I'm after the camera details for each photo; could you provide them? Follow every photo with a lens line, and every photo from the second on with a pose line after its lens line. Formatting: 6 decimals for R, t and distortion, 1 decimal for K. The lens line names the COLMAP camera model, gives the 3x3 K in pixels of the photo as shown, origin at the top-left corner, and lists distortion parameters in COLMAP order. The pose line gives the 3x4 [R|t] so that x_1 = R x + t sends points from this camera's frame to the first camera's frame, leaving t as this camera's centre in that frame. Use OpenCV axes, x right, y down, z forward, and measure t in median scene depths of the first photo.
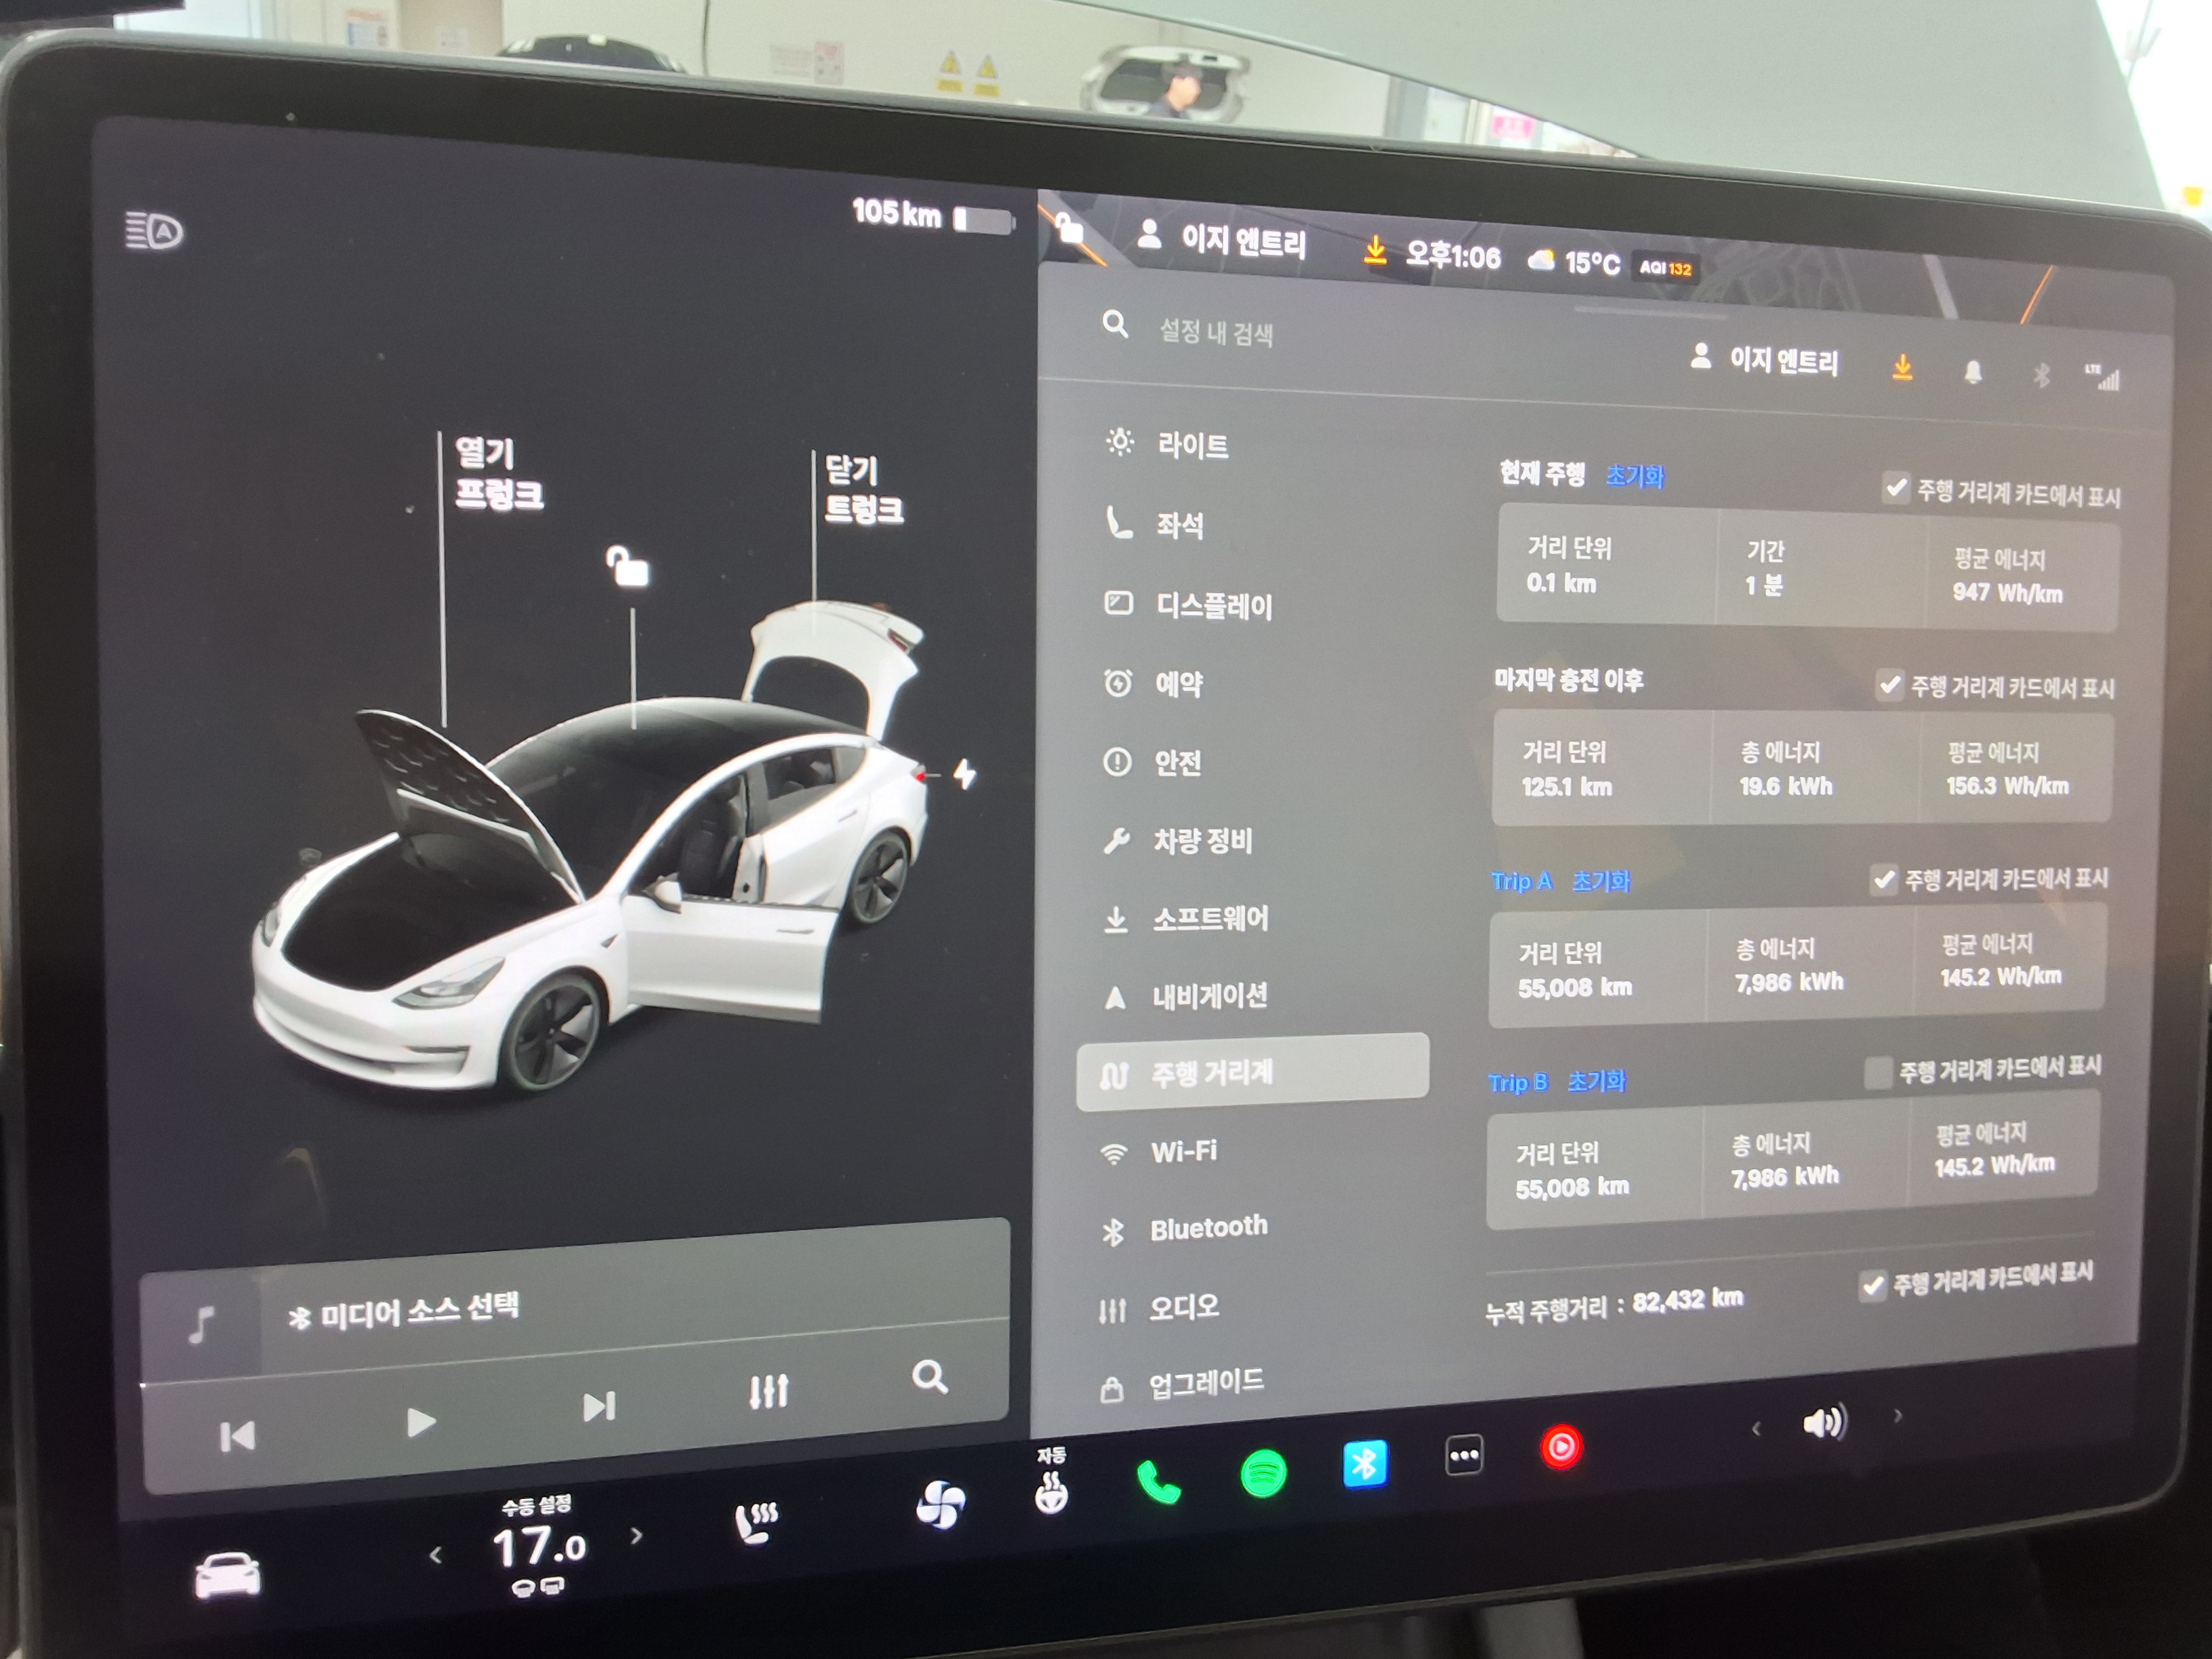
lens RADIAL K [[1756.0, 0, 1110.3], [0, 1756.0, 843.4], [0, 0, 1]] dist [0.005128, -0.048322]
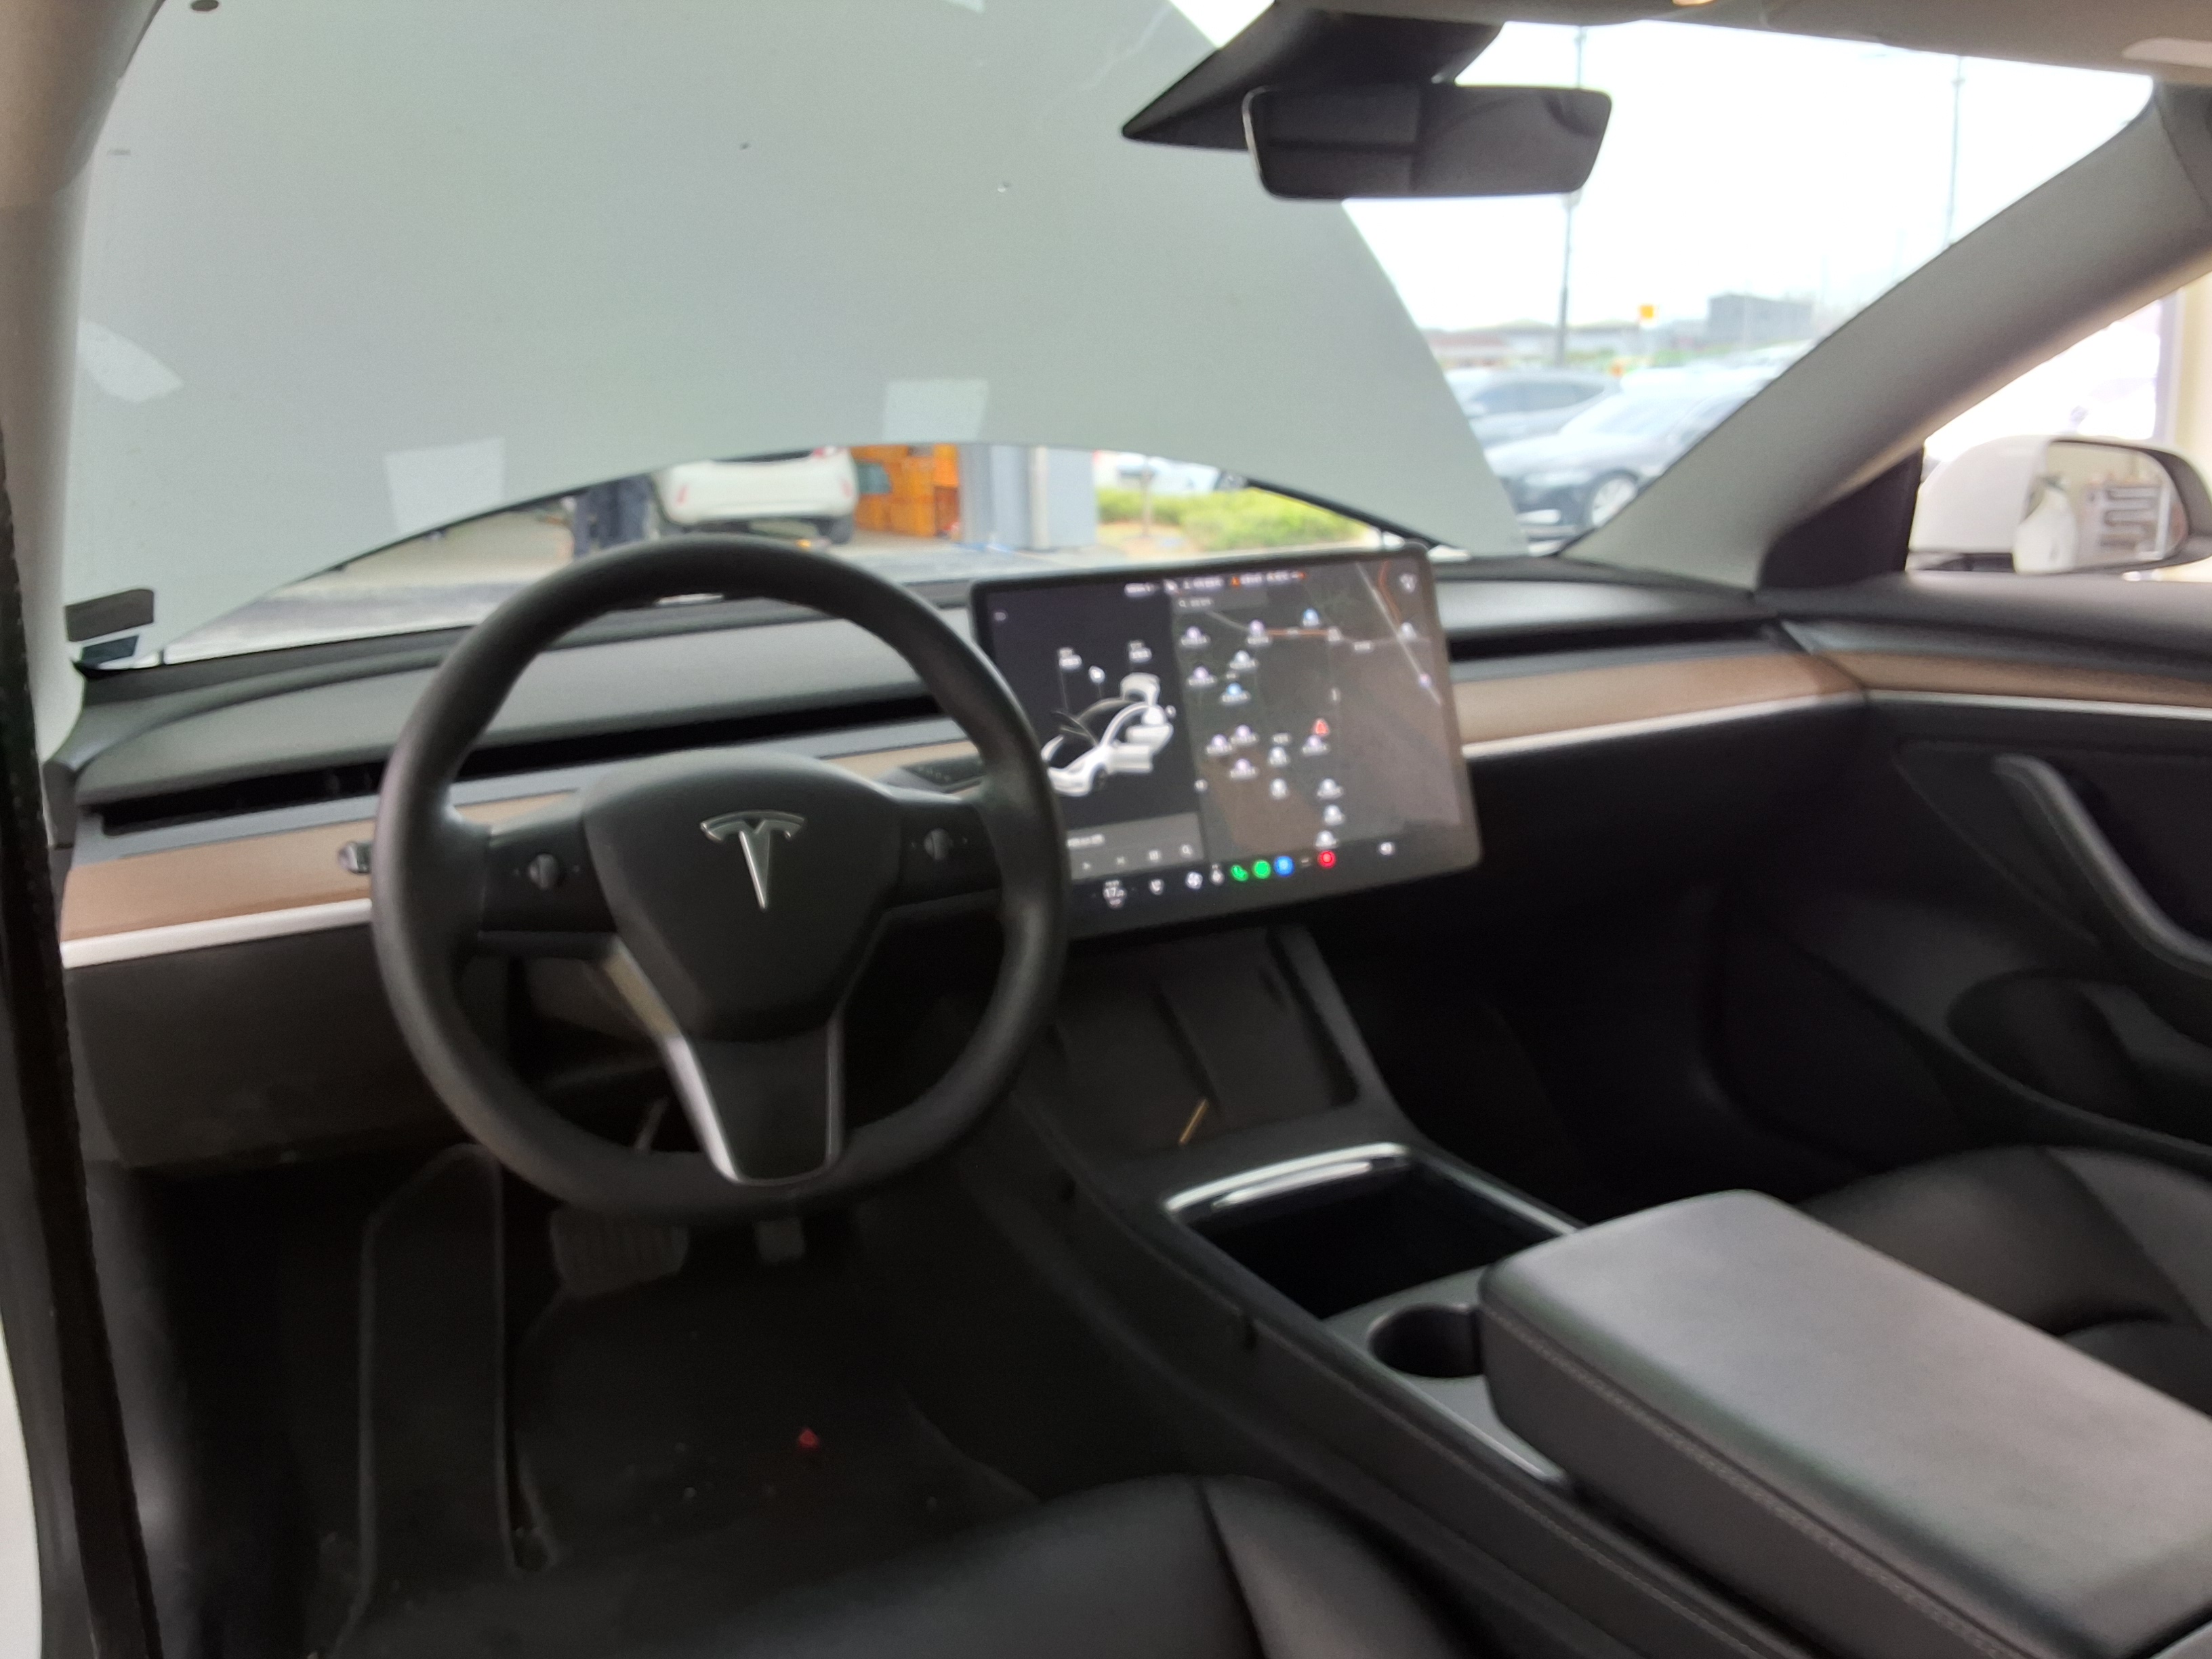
lens RADIAL K [[1756.0, 0, 1105.9], [0, 1756.0, 830.4], [0, 0, 1]] dist [0.005128, -0.048322]
pose [[0.963917, -0.151887, 0.218620, -1.254179], [0.176305, 0.979565, -0.096791, 0.653851], [-0.199451, 0.131842, 0.970998, -3.216867]]
